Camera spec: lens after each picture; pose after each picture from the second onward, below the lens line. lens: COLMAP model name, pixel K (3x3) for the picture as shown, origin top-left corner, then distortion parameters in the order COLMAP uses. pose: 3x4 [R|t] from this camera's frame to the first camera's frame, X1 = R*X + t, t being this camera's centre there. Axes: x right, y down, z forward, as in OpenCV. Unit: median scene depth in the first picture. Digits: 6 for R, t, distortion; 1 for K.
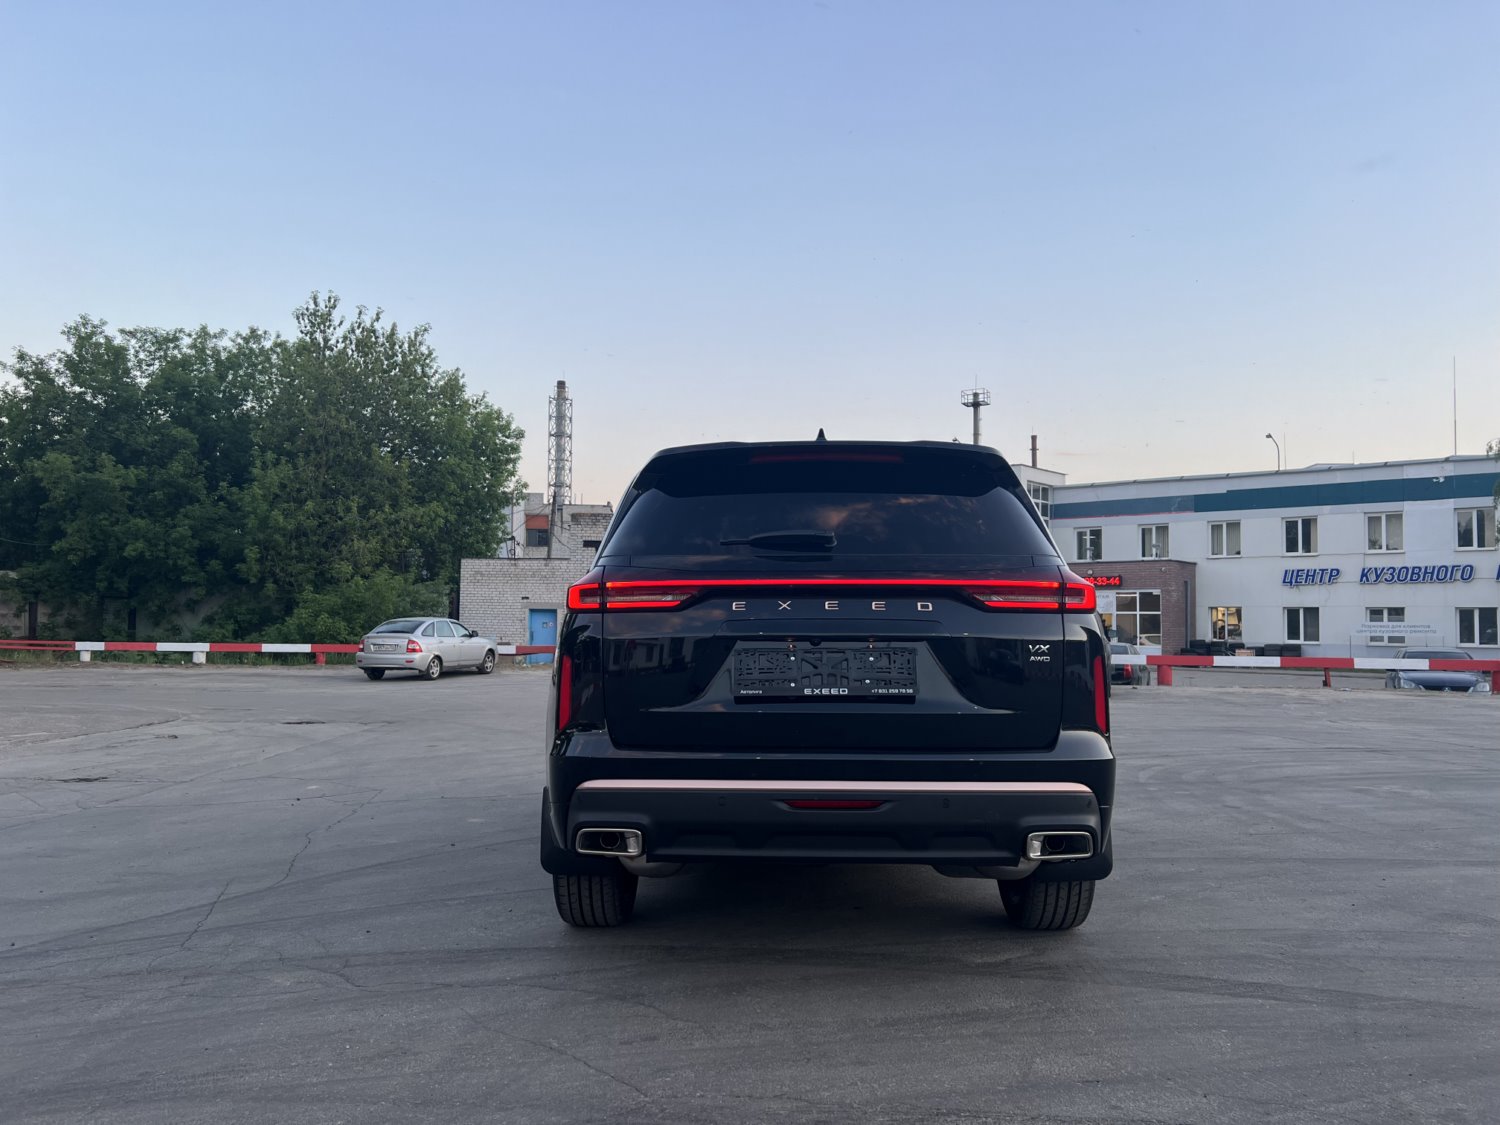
lens RADIAL K [[1124.3, 0, 743.5], [0, 1124.3, 567.2], [0, 0, 1]] dist [0.044826, -0.036402]
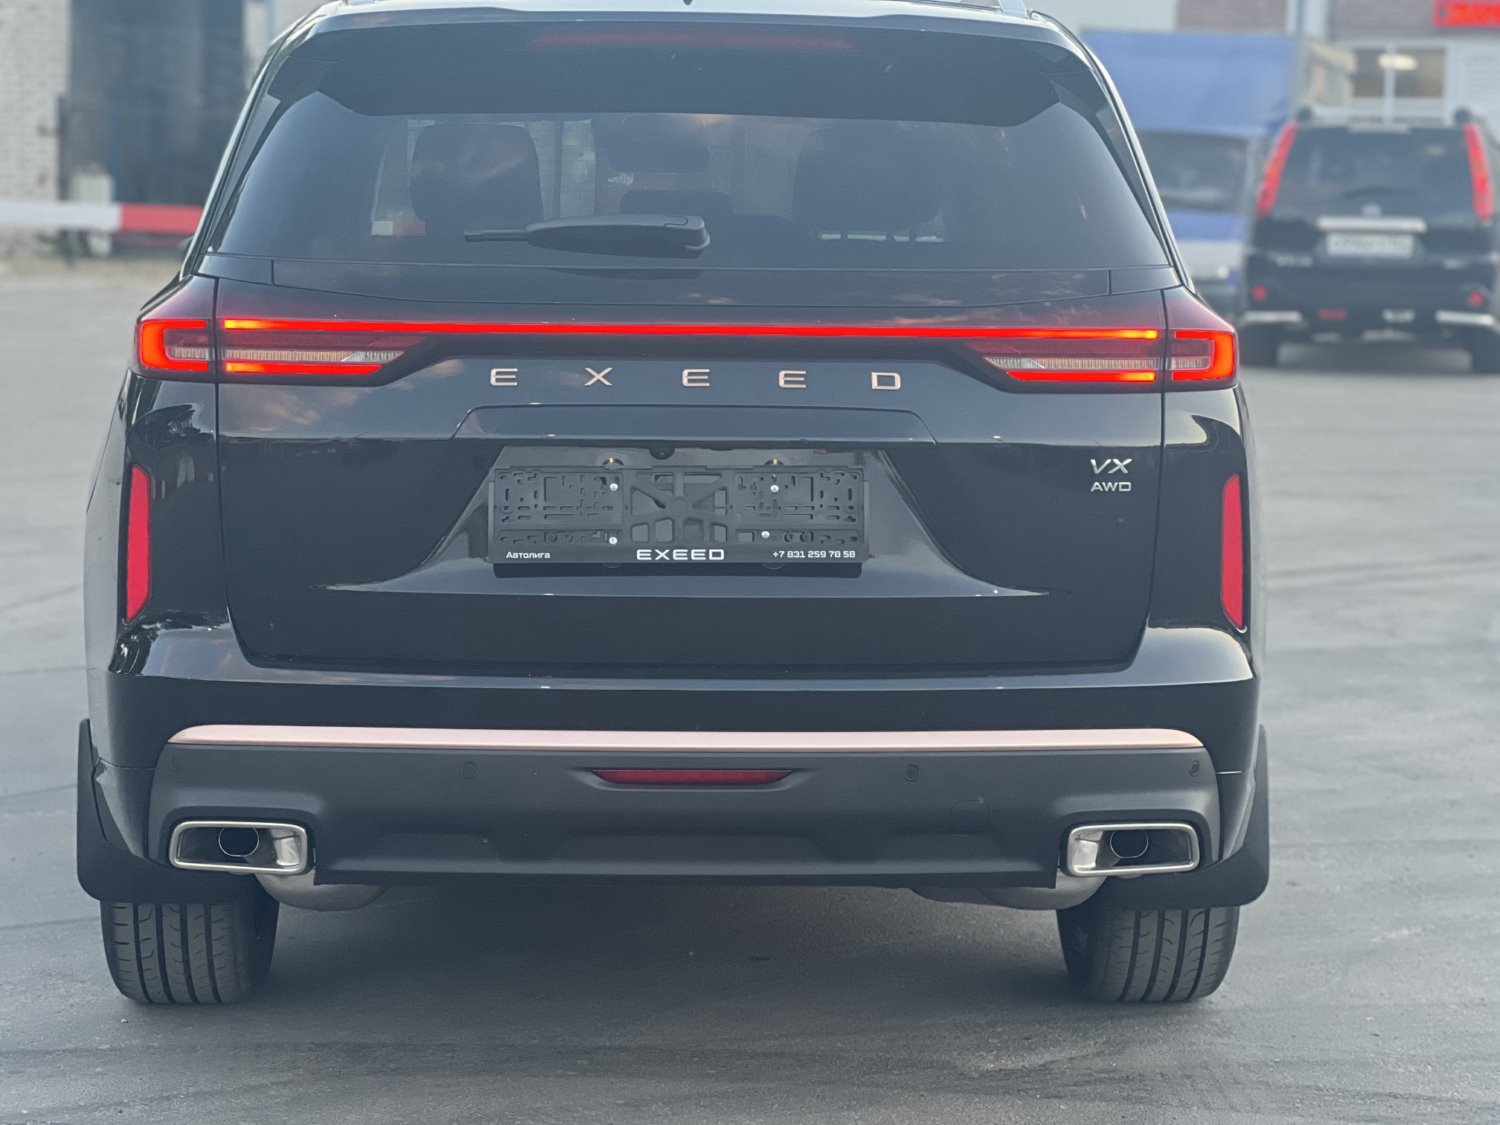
lens RADIAL K [[3290.0, 0, 758.4], [0, 3290.0, 565.1], [0, 0, 1]] dist [0.259883, 0.000000]
pose [[0.997199, 0.004456, 0.074656, -0.000734], [-0.018248, 0.982549, 0.185105, -0.146753], [-0.072528, -0.185949, 0.979879, -0.408067]]
